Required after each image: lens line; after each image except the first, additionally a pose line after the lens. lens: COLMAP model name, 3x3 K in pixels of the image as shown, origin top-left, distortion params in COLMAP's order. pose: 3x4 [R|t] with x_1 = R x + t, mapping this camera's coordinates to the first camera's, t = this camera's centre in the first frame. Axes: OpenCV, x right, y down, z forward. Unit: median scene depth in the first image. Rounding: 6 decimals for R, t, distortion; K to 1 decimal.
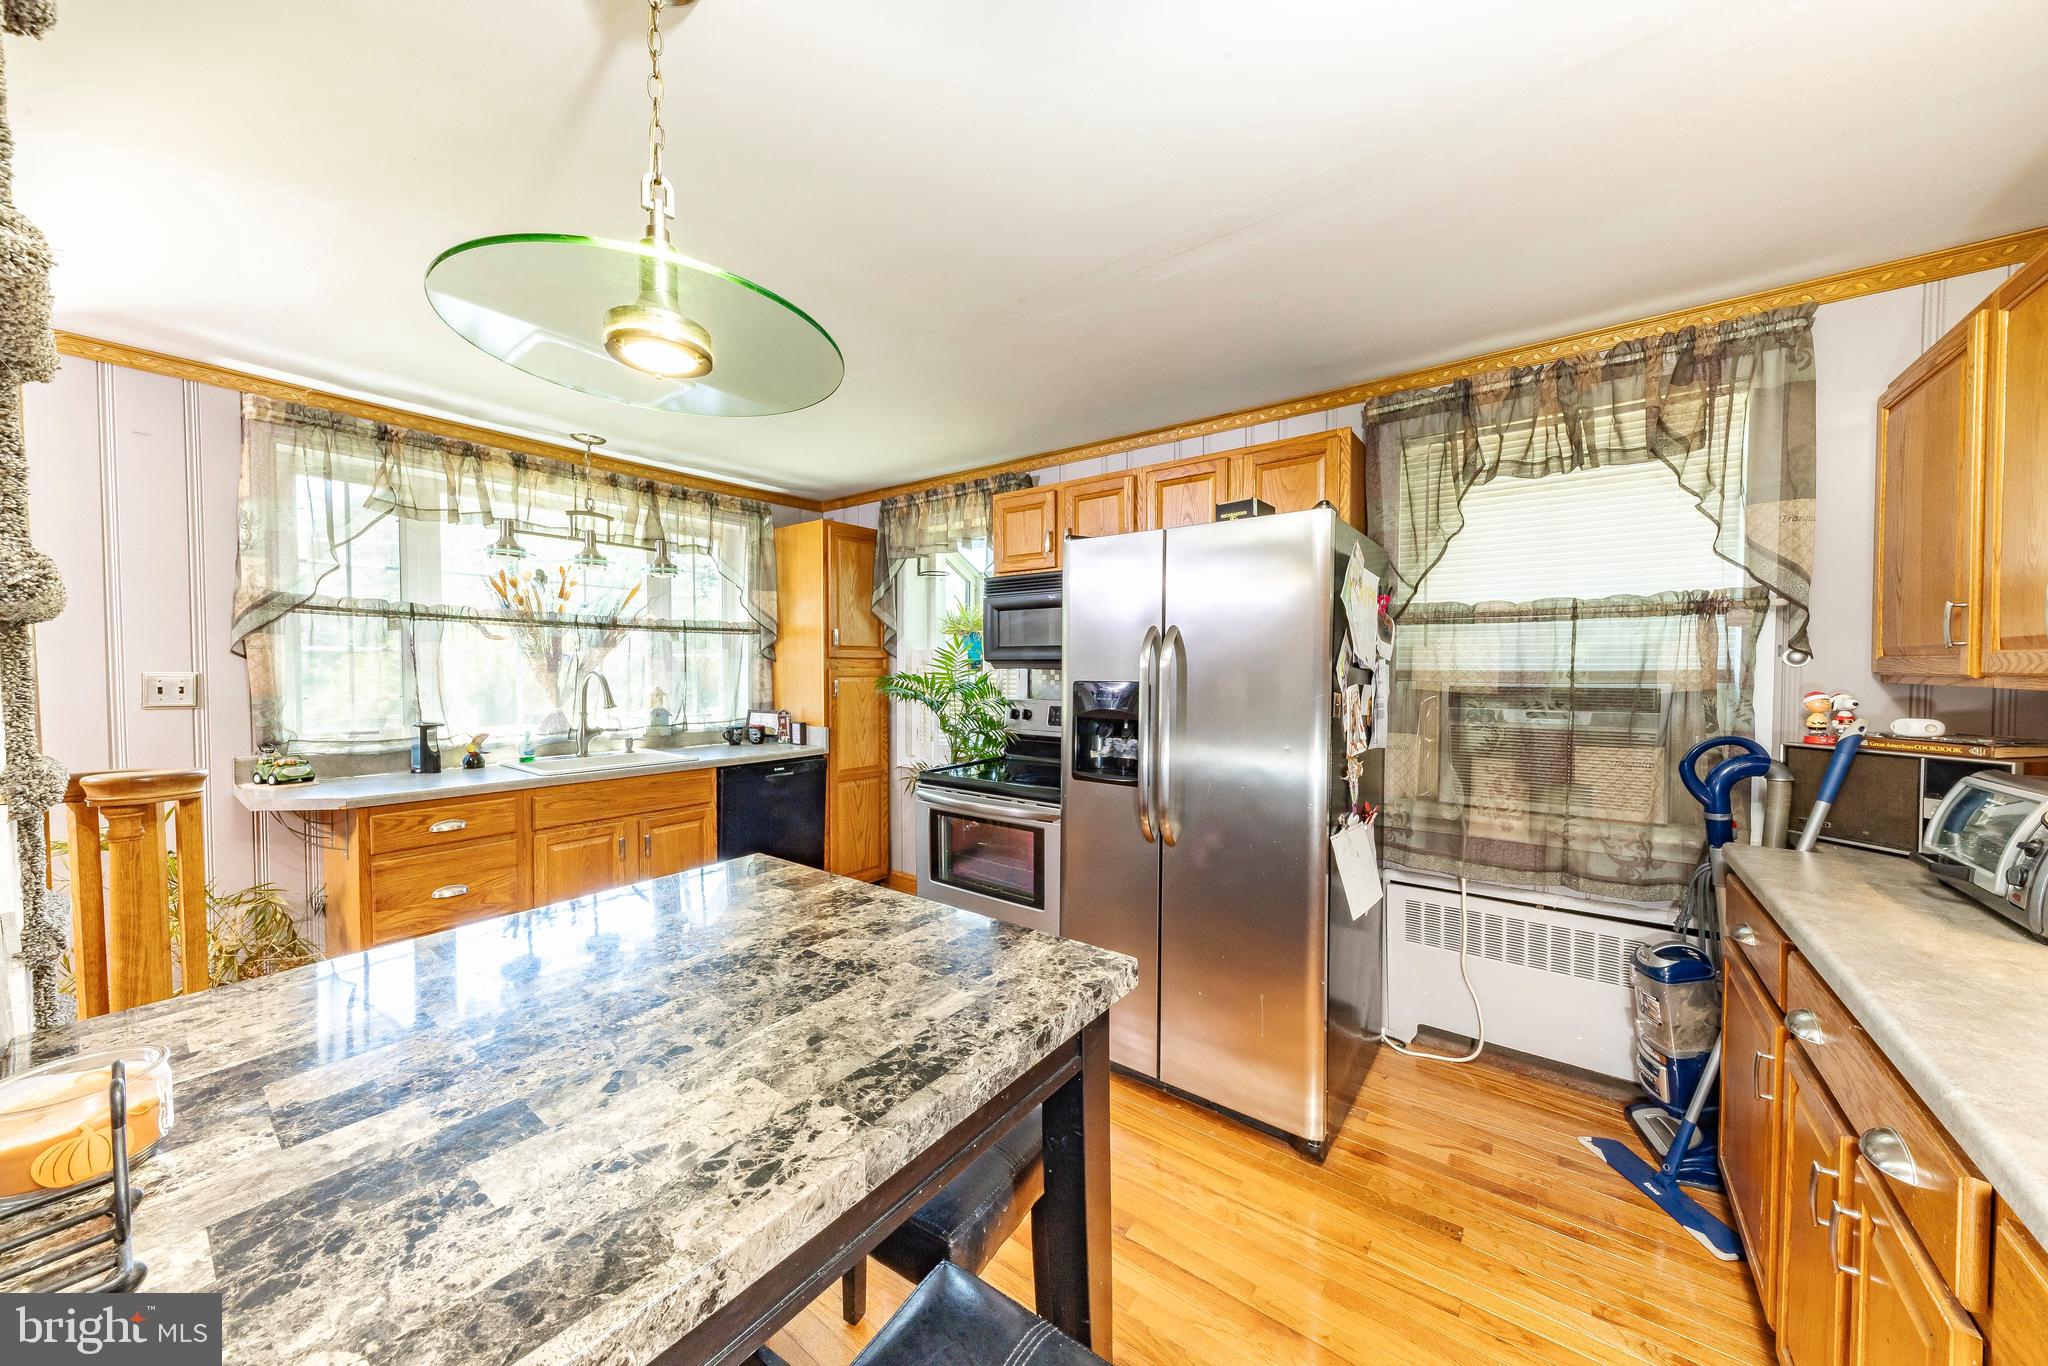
lens RADIAL K [[706.2, 0, 1030.5], [0, 706.2, 684.7], [0, 0, 1]] dist [0.000106, -0.000067]
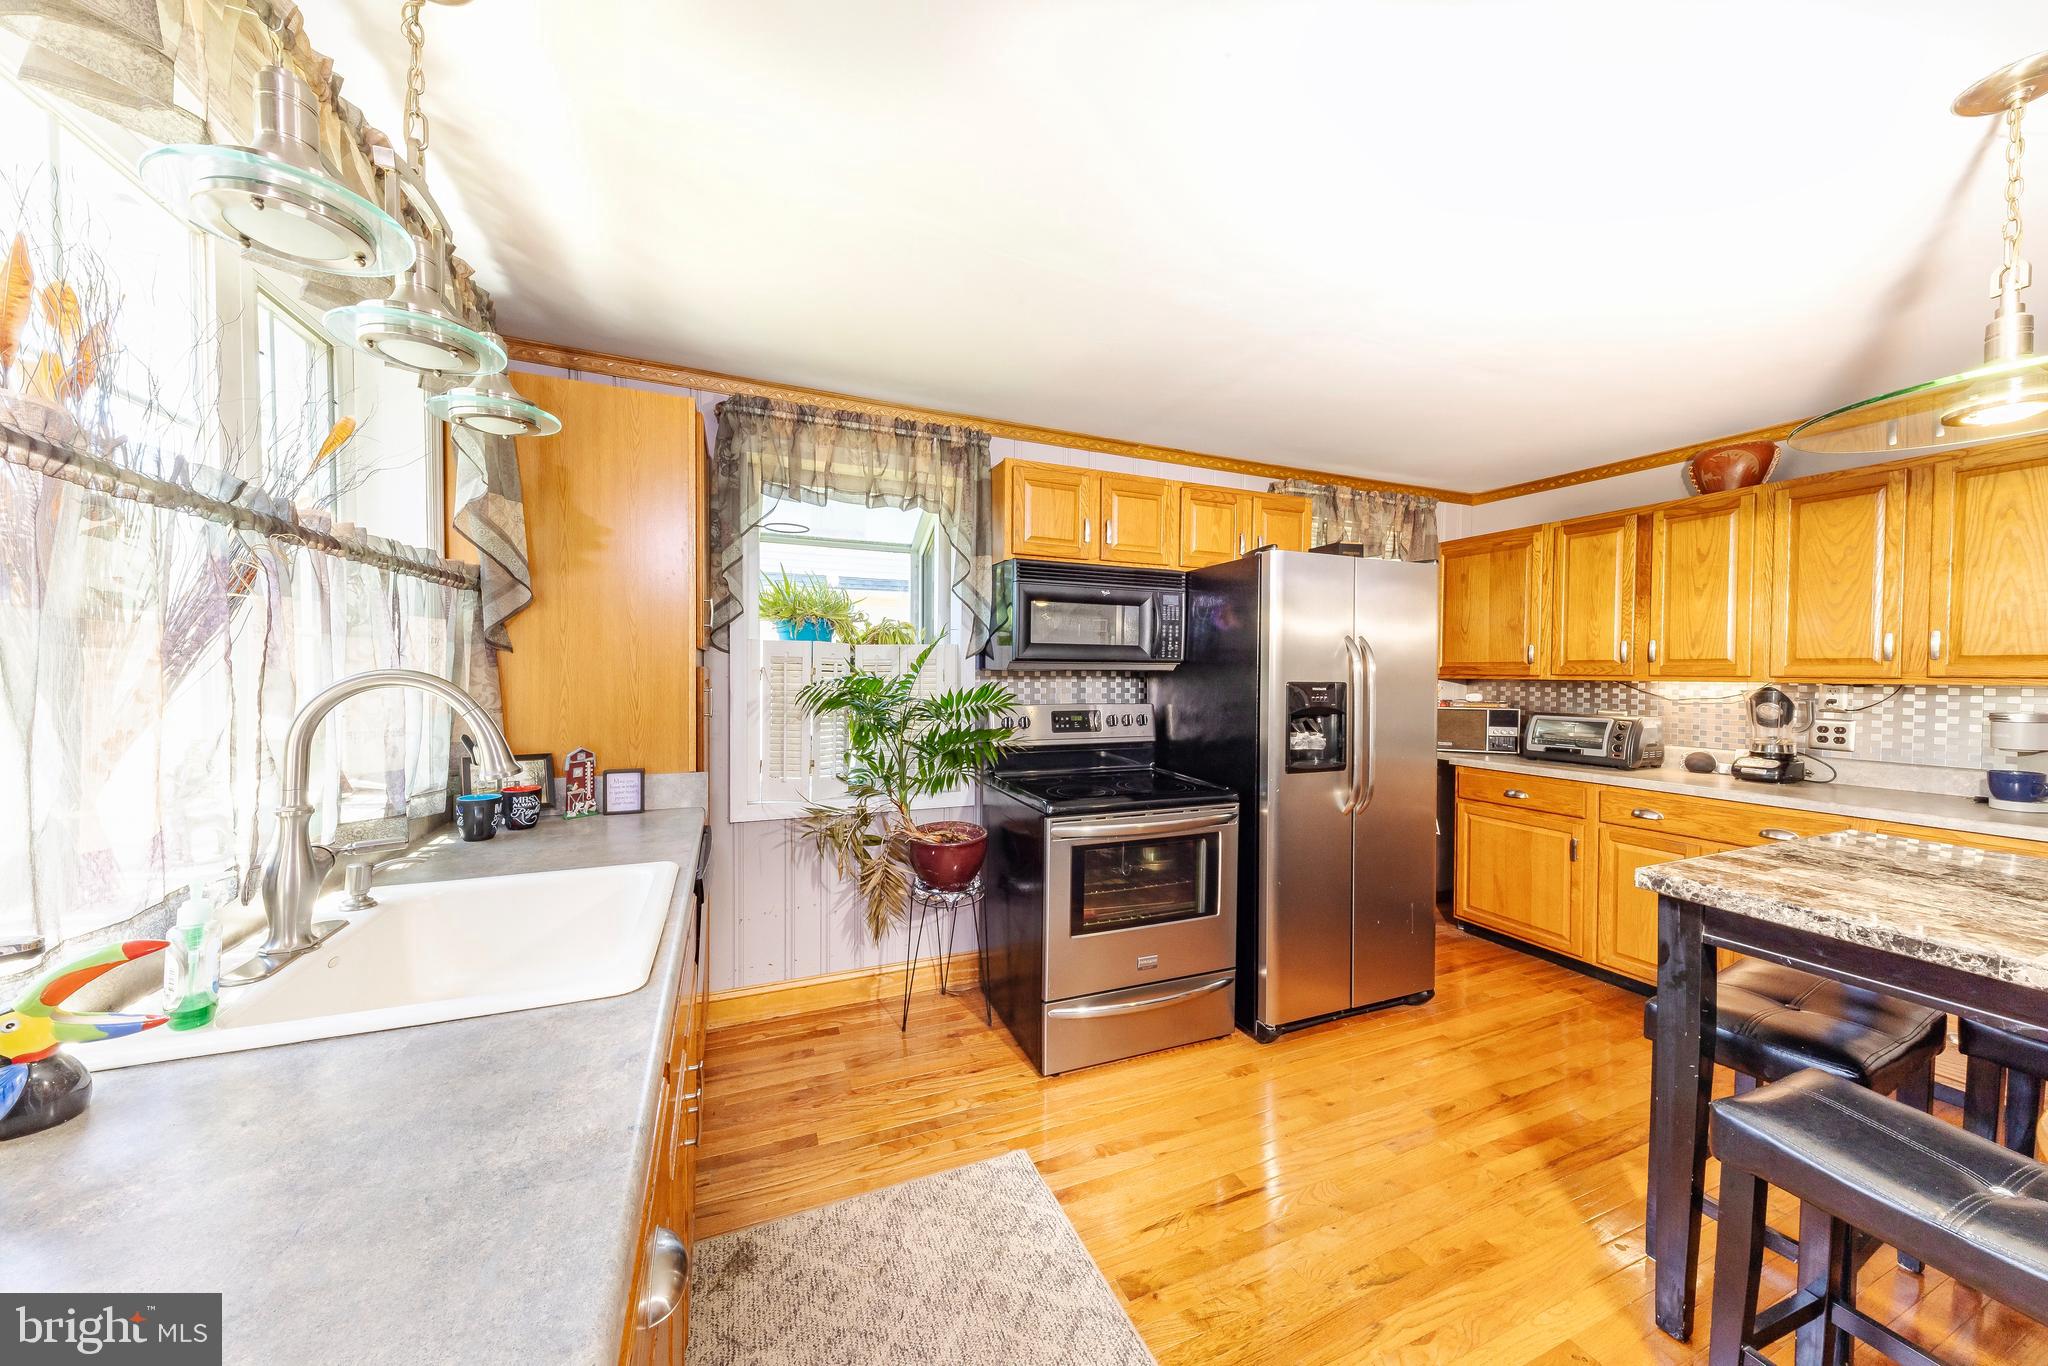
lens RADIAL K [[706.2, 0, 1030.5], [0, 706.2, 684.7], [0, 0, 1]] dist [0.000106, -0.000067]
pose [[0.499877, -0.013336, 0.865994, -0.746141], [0.016817, 0.999842, 0.005690, -0.009061], [-0.865933, 0.011719, 0.500022, 0.562648]]
